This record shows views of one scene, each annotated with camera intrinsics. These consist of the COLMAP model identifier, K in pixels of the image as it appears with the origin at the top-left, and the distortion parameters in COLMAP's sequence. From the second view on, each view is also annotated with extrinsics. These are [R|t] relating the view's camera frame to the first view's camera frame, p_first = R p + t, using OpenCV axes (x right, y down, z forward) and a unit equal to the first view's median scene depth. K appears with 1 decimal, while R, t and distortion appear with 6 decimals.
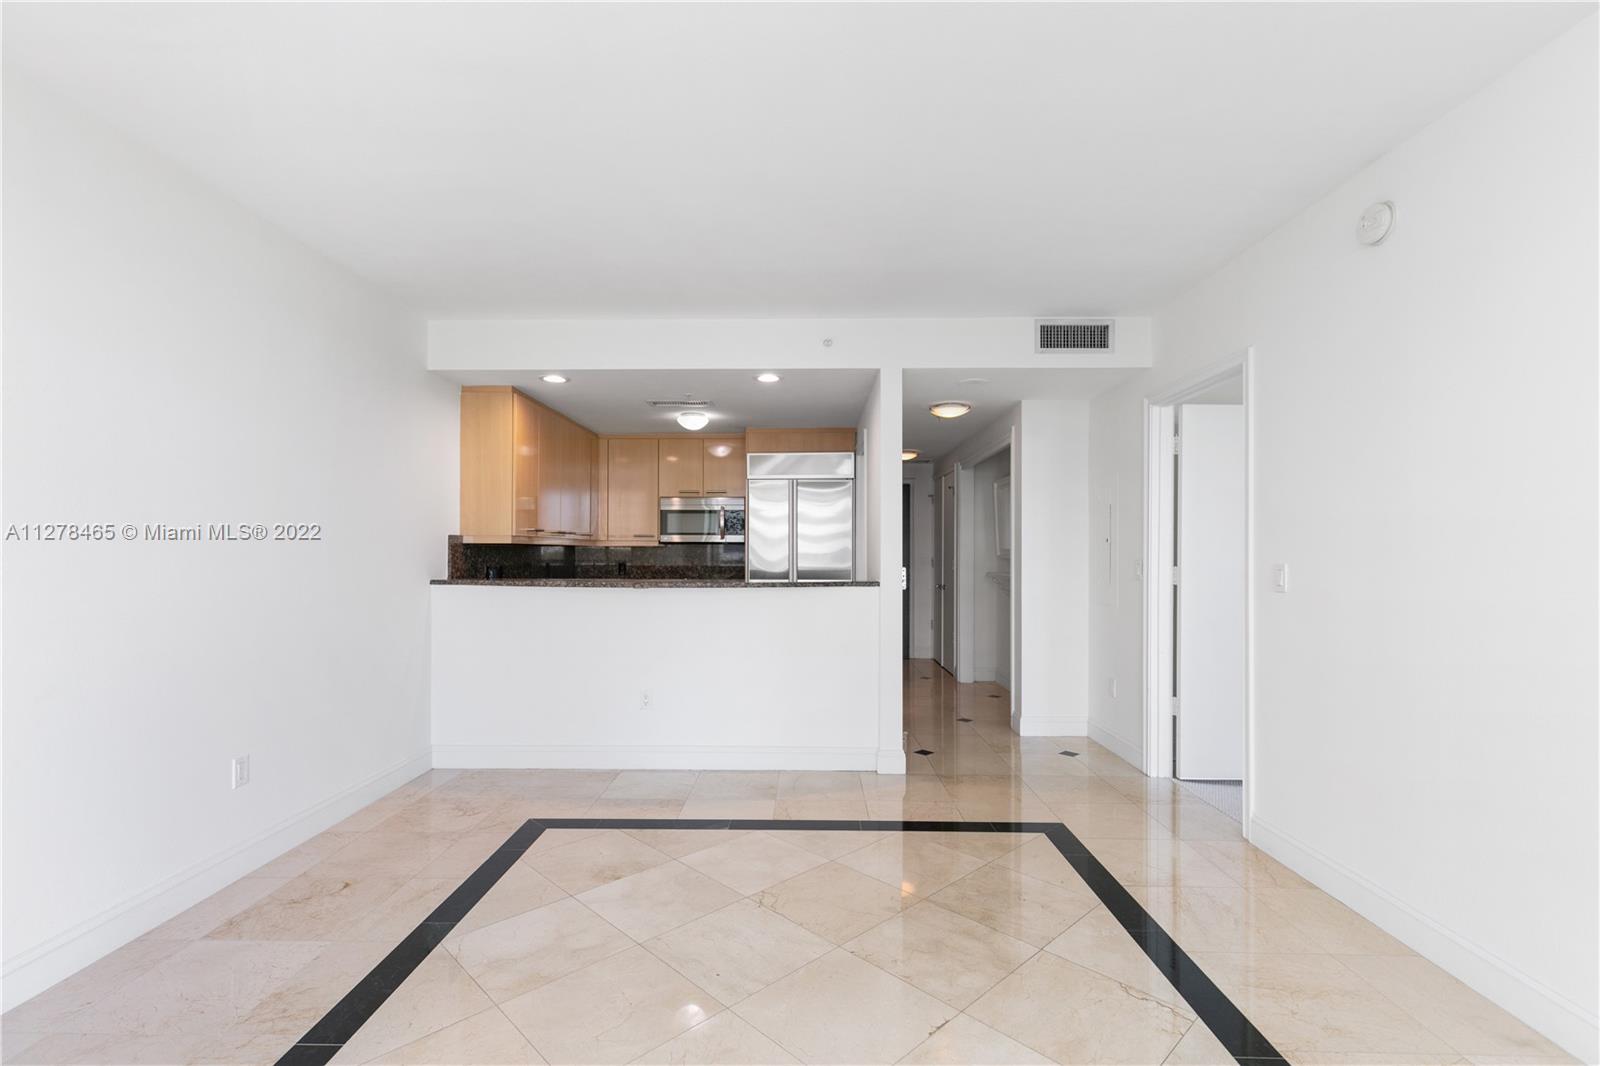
lens RADIAL K [[737.1, 0, 798.0], [0, 737.1, 559.7], [0, 0, 1]] dist [0.001273, -0.000006]
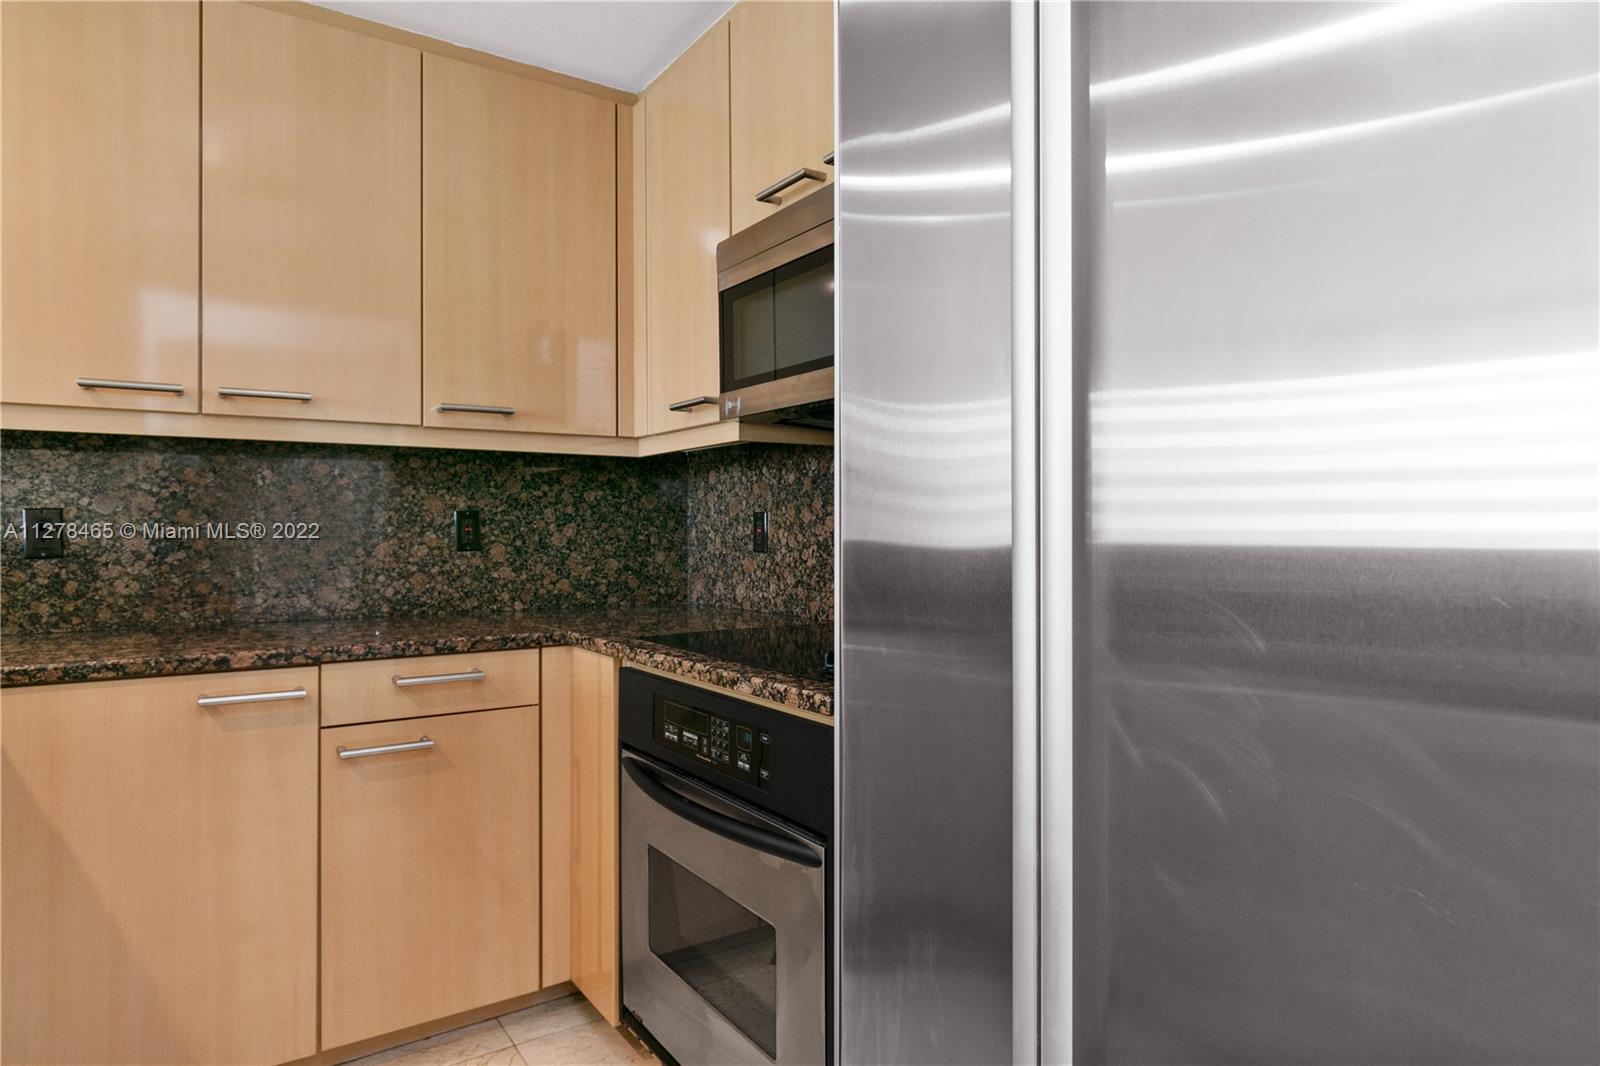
lens RADIAL K [[940.1, 0, 800.0], [0, 940.1, 533.0], [0, 0, 1]] dist [0.002041, 0.000079]
pose [[0.561475, -0.004205, -0.827483, 0.092511], [-0.004562, 0.999956, -0.008178, 0.016081], [0.827481, 0.008367, 0.561431, 0.850081]]
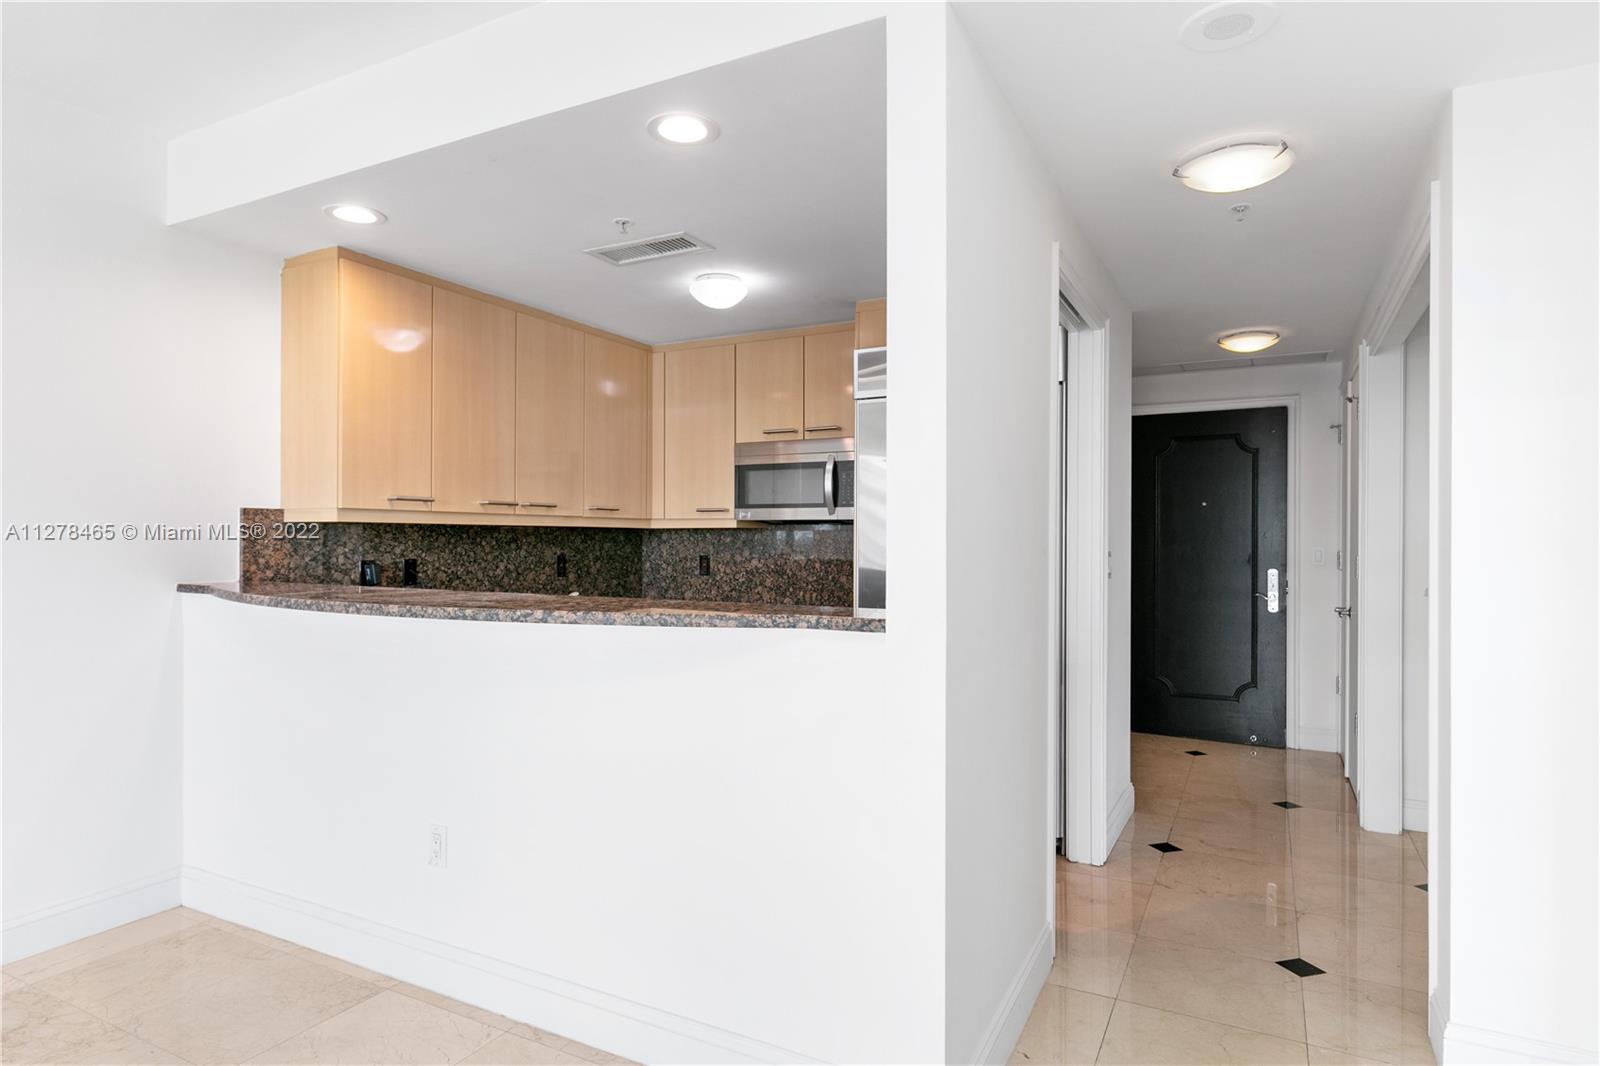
lens RADIAL K [[893.2, 0, 801.3], [0, 893.2, 540.9], [0, 0, 1]] dist [-0.000901, -0.000336]
pose [[0.891155, -0.002163, -0.453694, 0.179928], [-0.003458, 0.999927, -0.011559, -0.000361], [0.453686, 0.011870, 0.891082, 0.400013]]
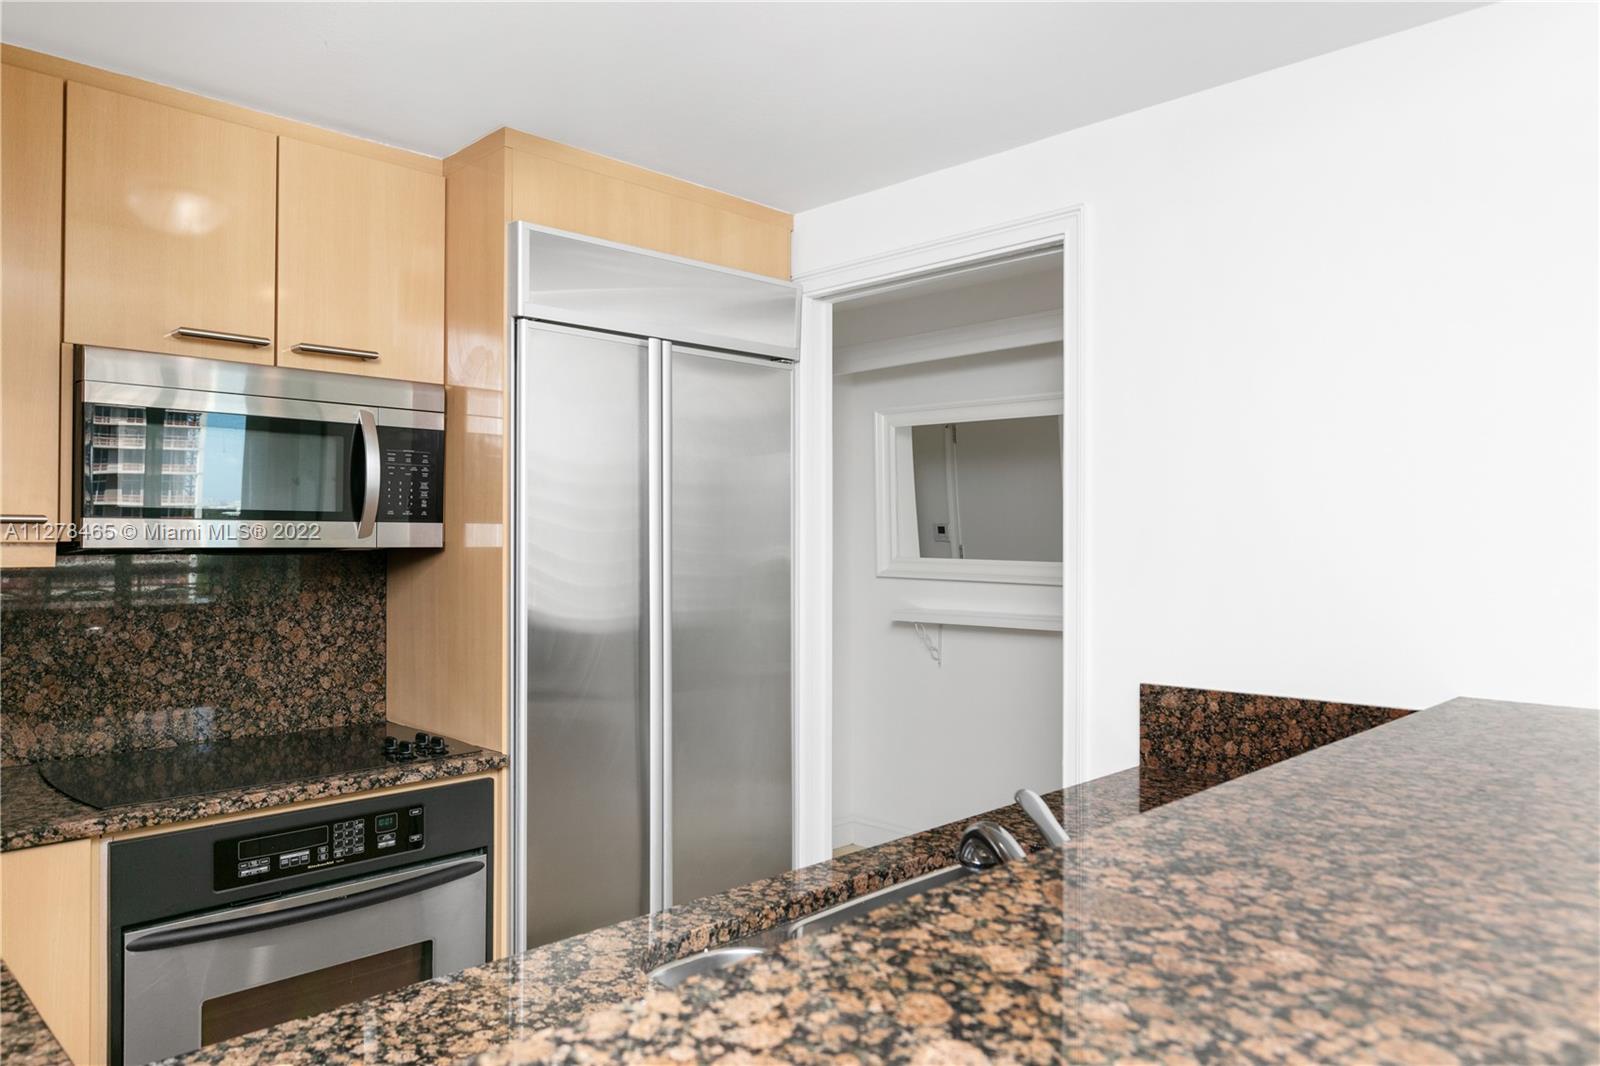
lens RADIAL K [[1079.2, 0, 806.4], [0, 1079.2, 540.8], [0, 0, 1]] dist [0.000395, -0.000695]
pose [[0.693872, -0.004798, 0.720083, -0.270316], [0.010662, 0.999937, -0.003612, -0.023512], [-0.720020, 0.010184, 0.693879, 0.627123]]
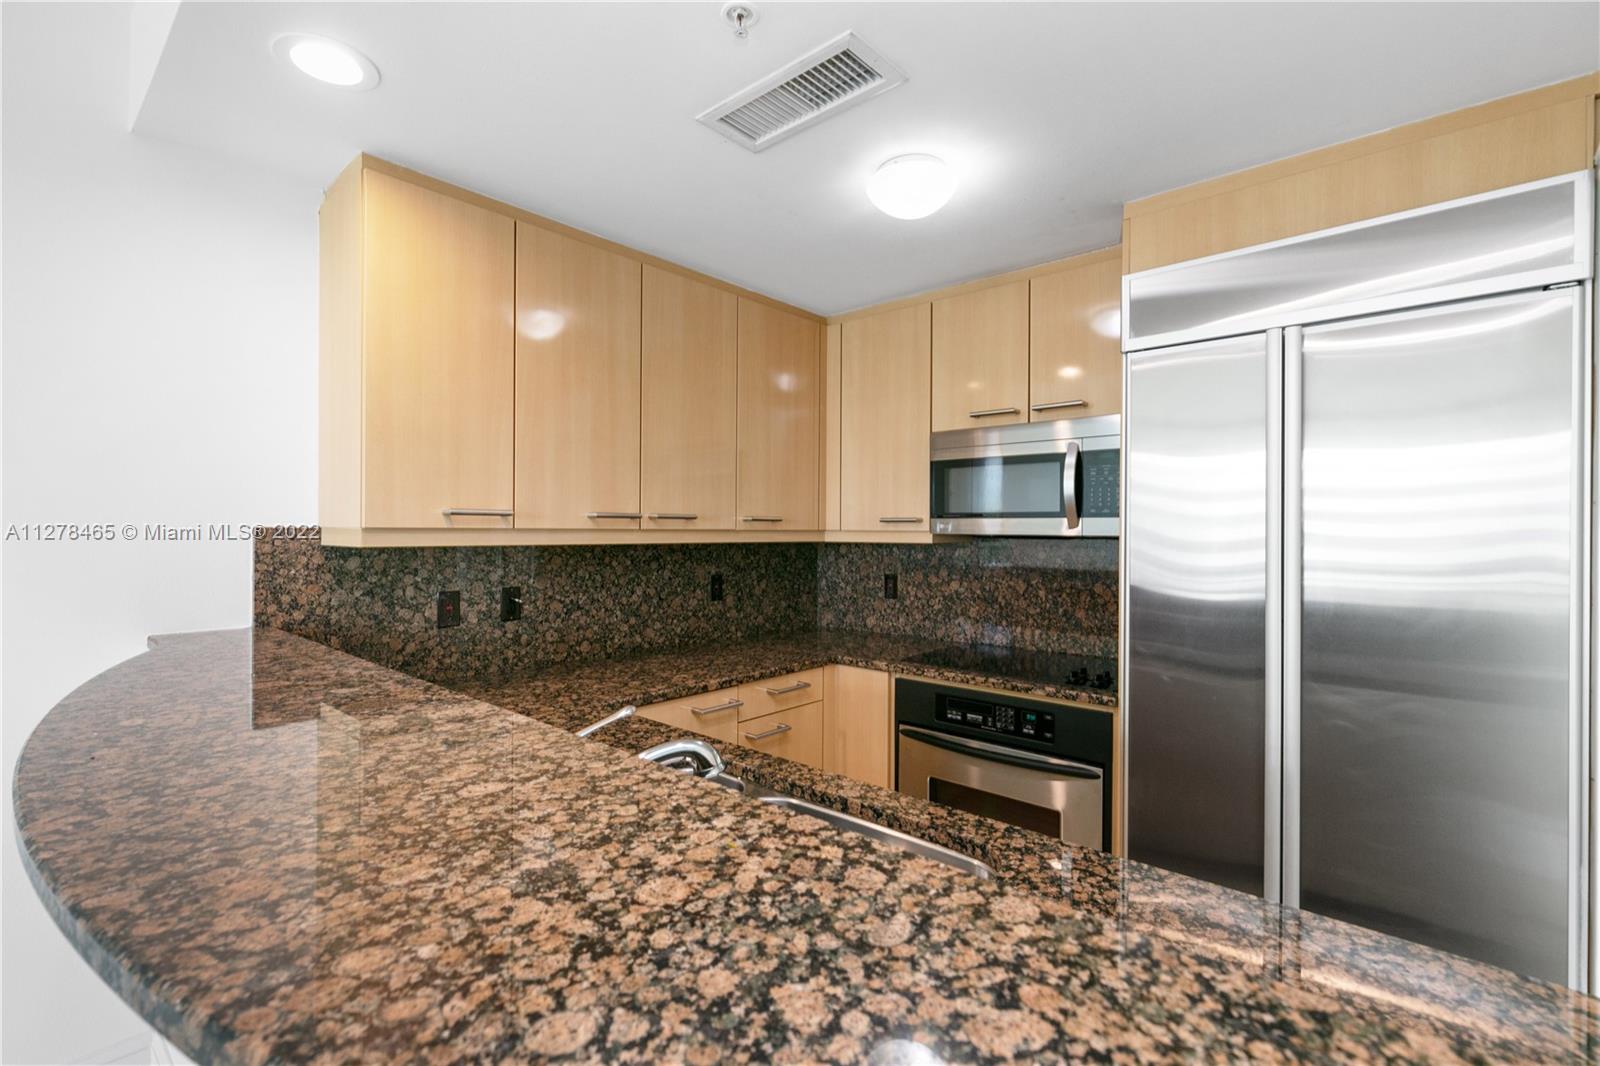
lens RADIAL K [[728.9, 0, 793.8], [0, 728.9, 534.9], [0, 0, 1]] dist [0.003745, -0.000153]
pose [[0.754724, 0.003621, -0.656033, 0.036523], [-0.009550, 0.999939, -0.005468, -0.020976], [0.655973, 0.010392, 0.754713, 0.623317]]
